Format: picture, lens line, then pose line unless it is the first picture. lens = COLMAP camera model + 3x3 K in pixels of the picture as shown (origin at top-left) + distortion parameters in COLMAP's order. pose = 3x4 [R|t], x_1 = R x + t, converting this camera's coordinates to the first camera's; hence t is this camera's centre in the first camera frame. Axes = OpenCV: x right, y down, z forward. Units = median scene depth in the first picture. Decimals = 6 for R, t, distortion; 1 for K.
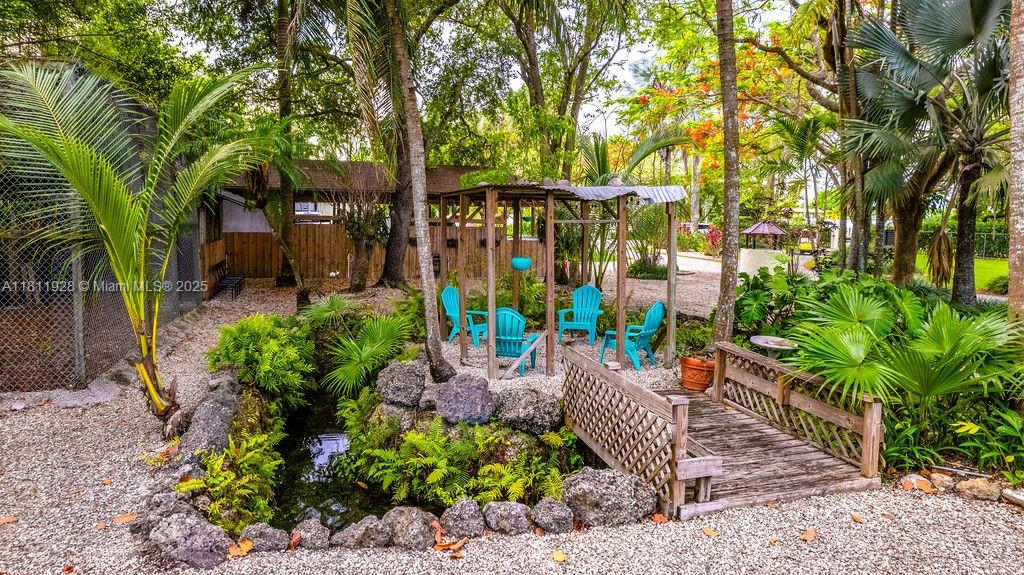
lens RADIAL K [[679.1, 0, 513.0], [0, 679.1, 278.0], [0, 0, 1]] dist [-0.042254, 0.002037]
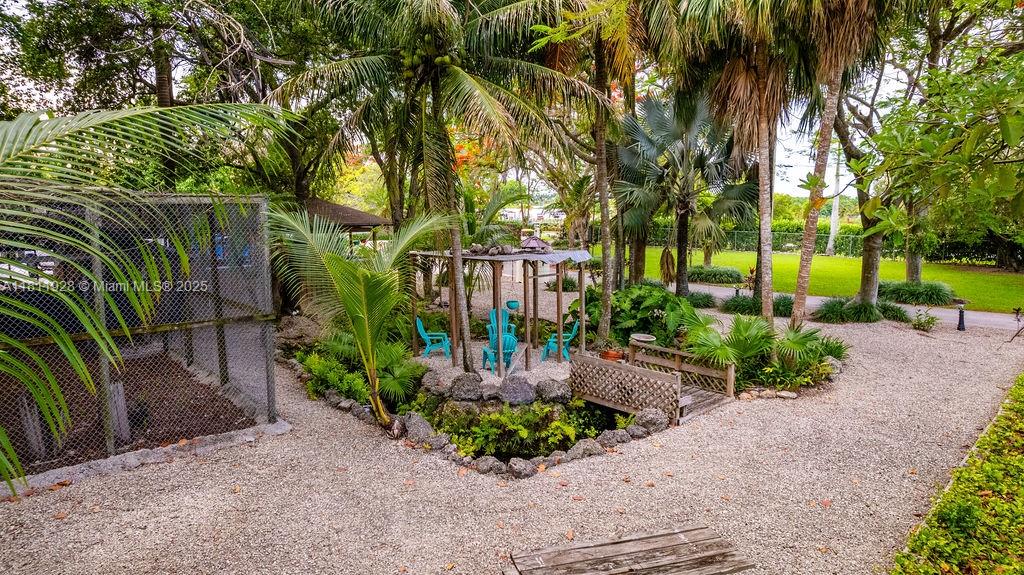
lens RADIAL K [[667.1, 0, 512.0], [0, 667.1, 287.5], [0, 0, 1]] dist [-0.065900, 0.069222]
pose [[0.890705, -0.071356, 0.448946, -0.883736], [0.053339, 0.997186, 0.052669, -0.184651], [-0.451441, -0.022966, 0.892005, -0.535121]]
